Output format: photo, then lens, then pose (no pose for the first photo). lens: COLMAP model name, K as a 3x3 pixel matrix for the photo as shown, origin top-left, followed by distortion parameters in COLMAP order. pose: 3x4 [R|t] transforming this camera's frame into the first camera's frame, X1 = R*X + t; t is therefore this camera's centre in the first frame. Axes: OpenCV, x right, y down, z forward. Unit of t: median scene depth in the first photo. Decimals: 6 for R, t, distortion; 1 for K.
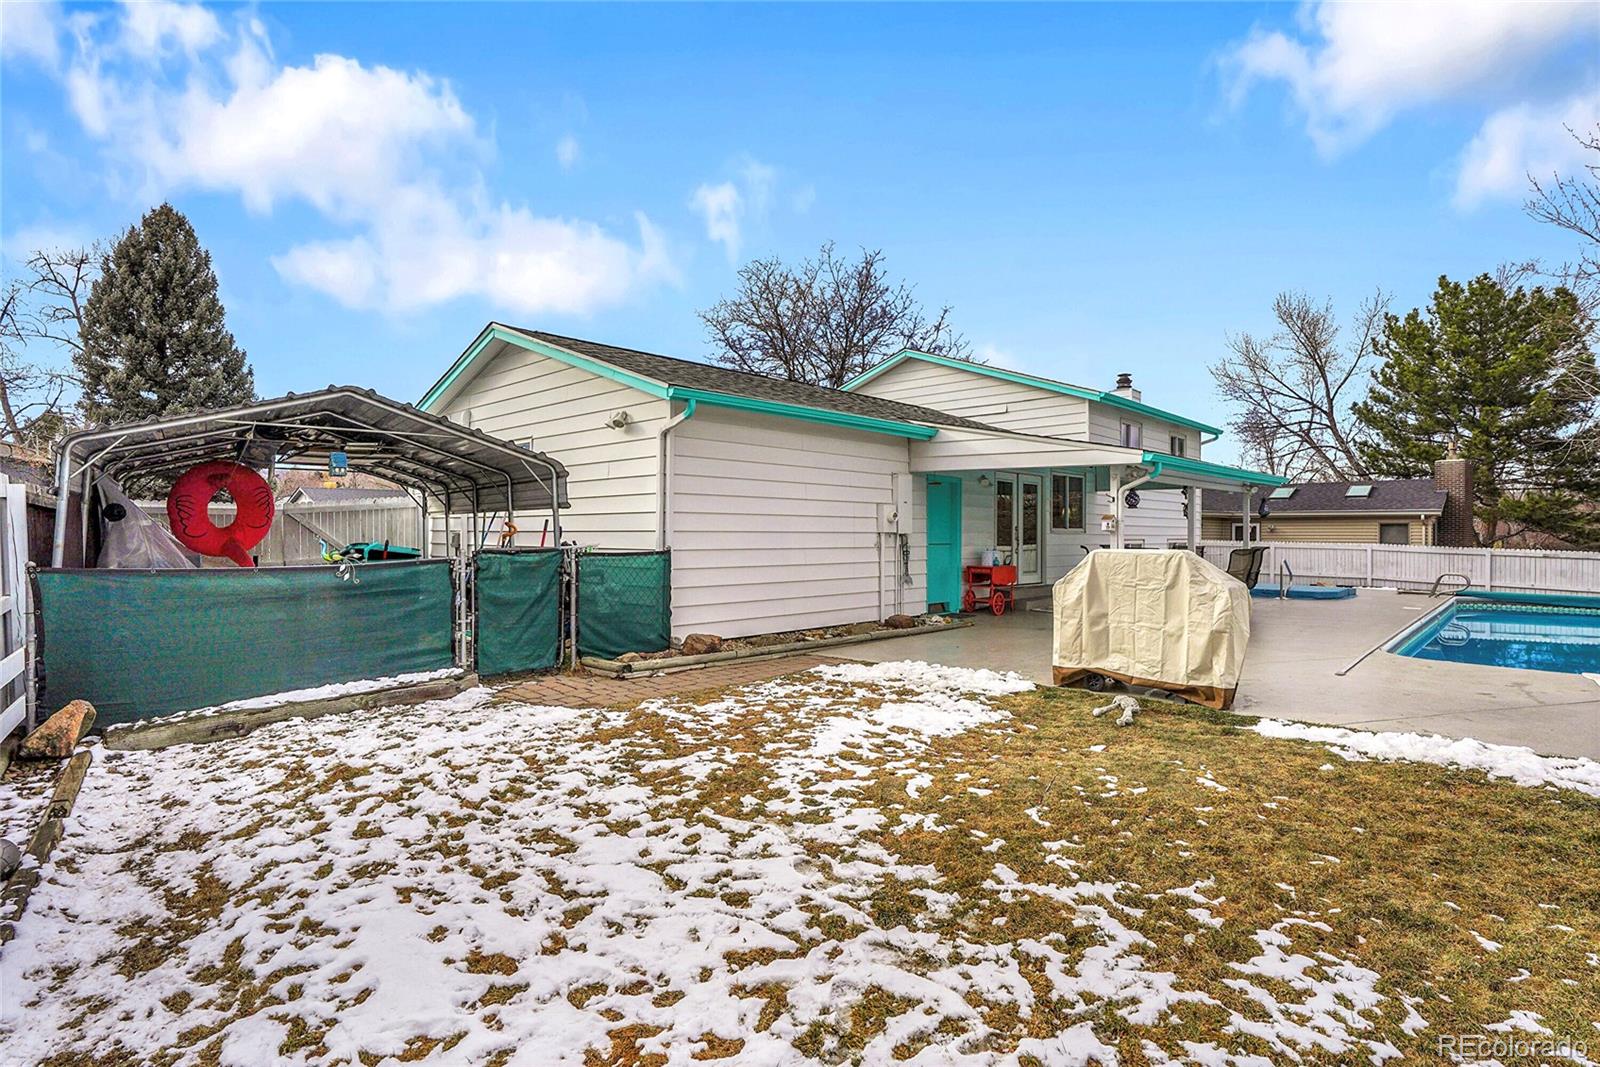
lens RADIAL K [[807.9, 0, 800.0], [0, 807.9, 534.0], [0, 0, 1]] dist [-0.006130, 0.000022]
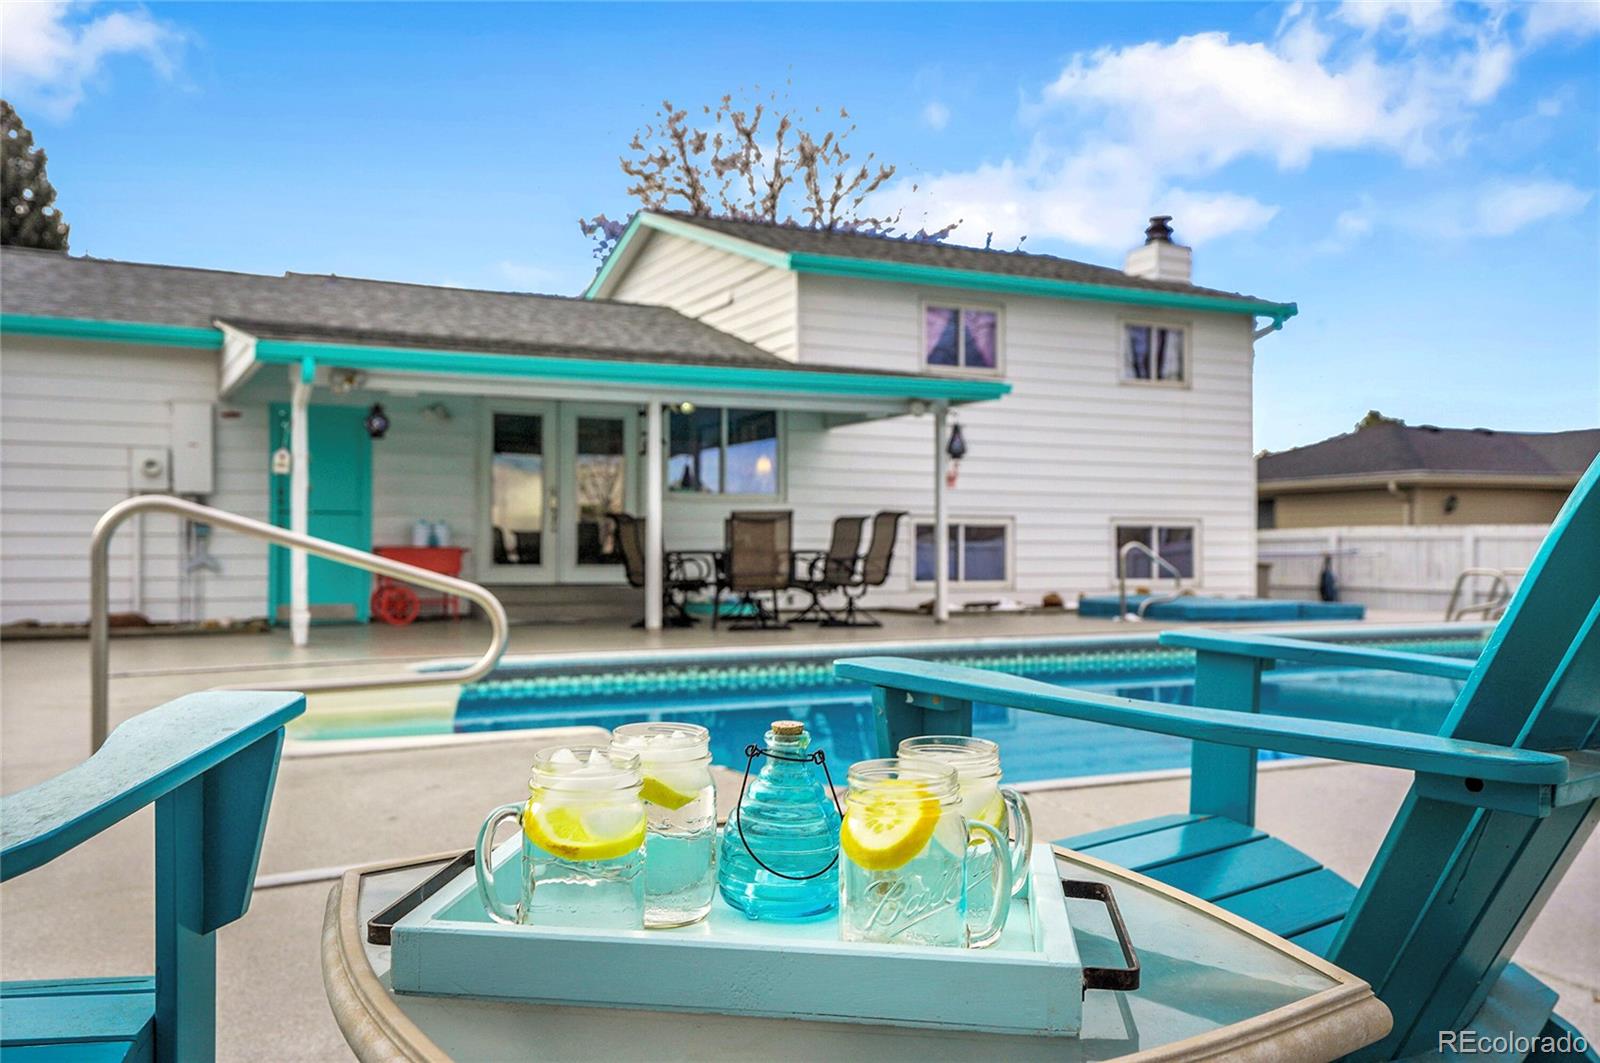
lens RADIAL K [[1395.4, 0, 798.7], [0, 1395.4, 535.0], [0, 0, 1]] dist [0.044904, 0.012247]
pose [[0.939776, -0.010114, -0.341641, 0.603953], [0.004088, 0.999823, -0.018353, 0.034876], [0.341767, 0.015851, 0.939651, 0.060874]]
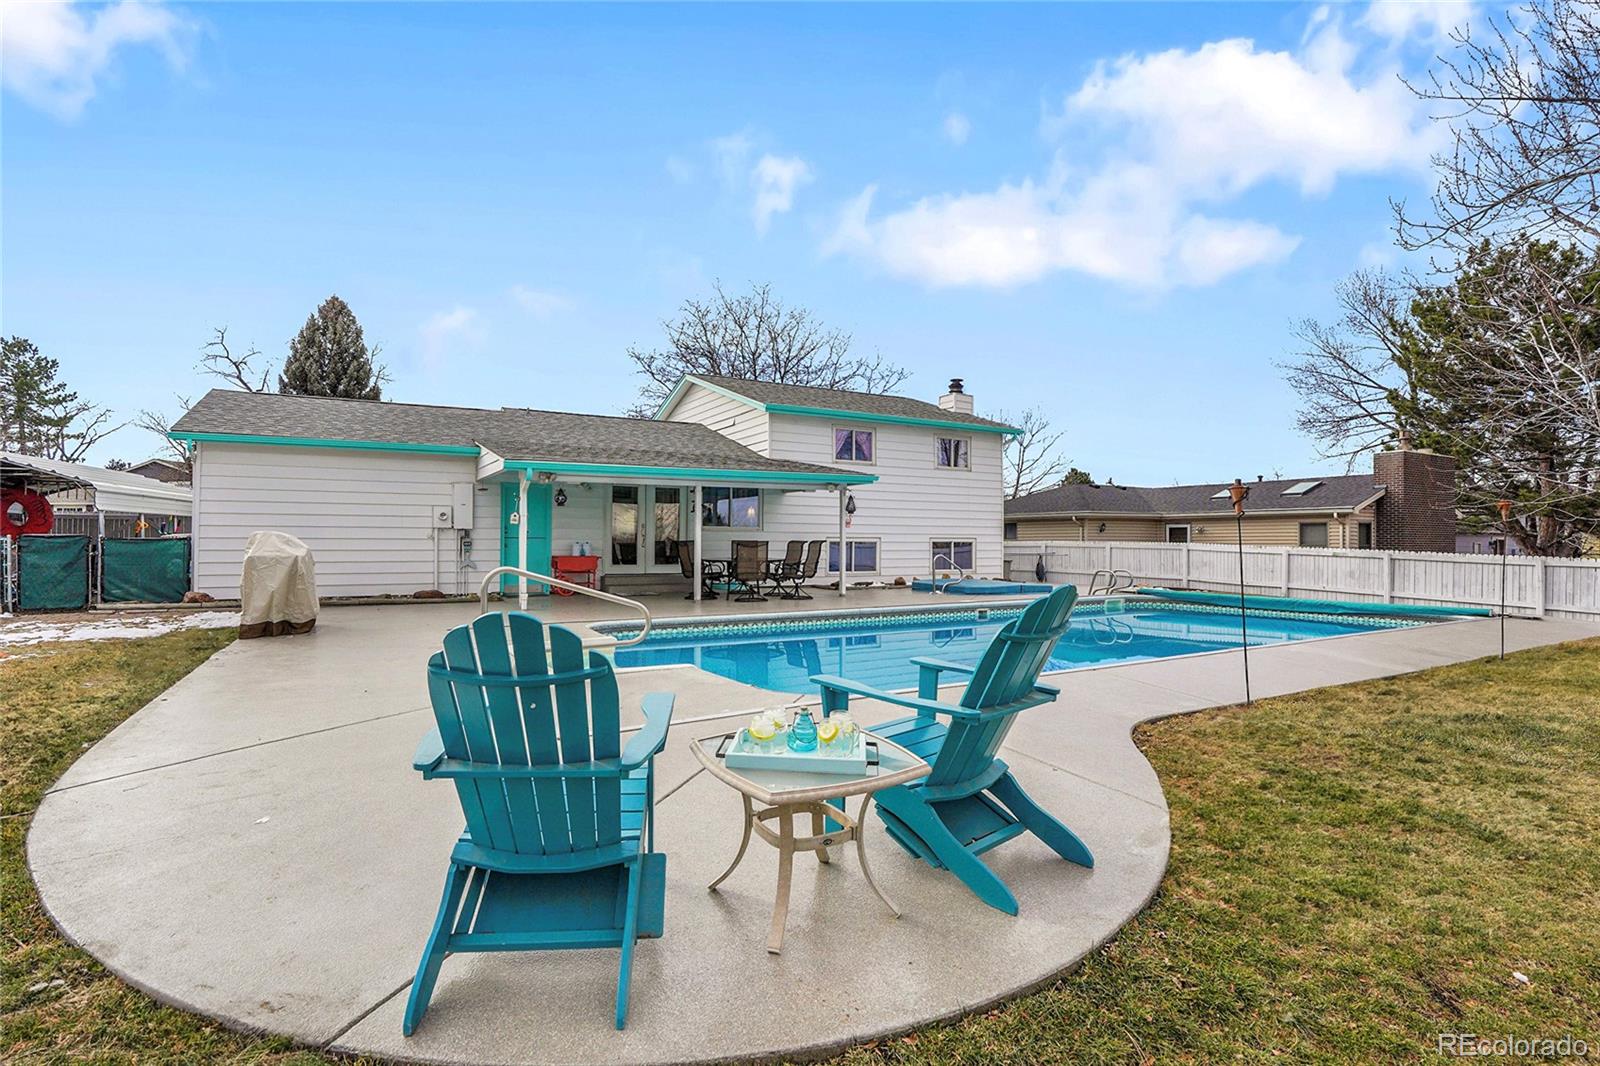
lens RADIAL K [[785.9, 0, 800.4], [0, 785.9, 541.1], [0, 0, 1]] dist [-0.048709, 0.013351]
pose [[0.954802, -0.000344, -0.297242, 0.623417], [-0.000503, 0.999996, -0.002776, 0.013957], [0.297242, 0.002800, 0.954798, -0.013439]]
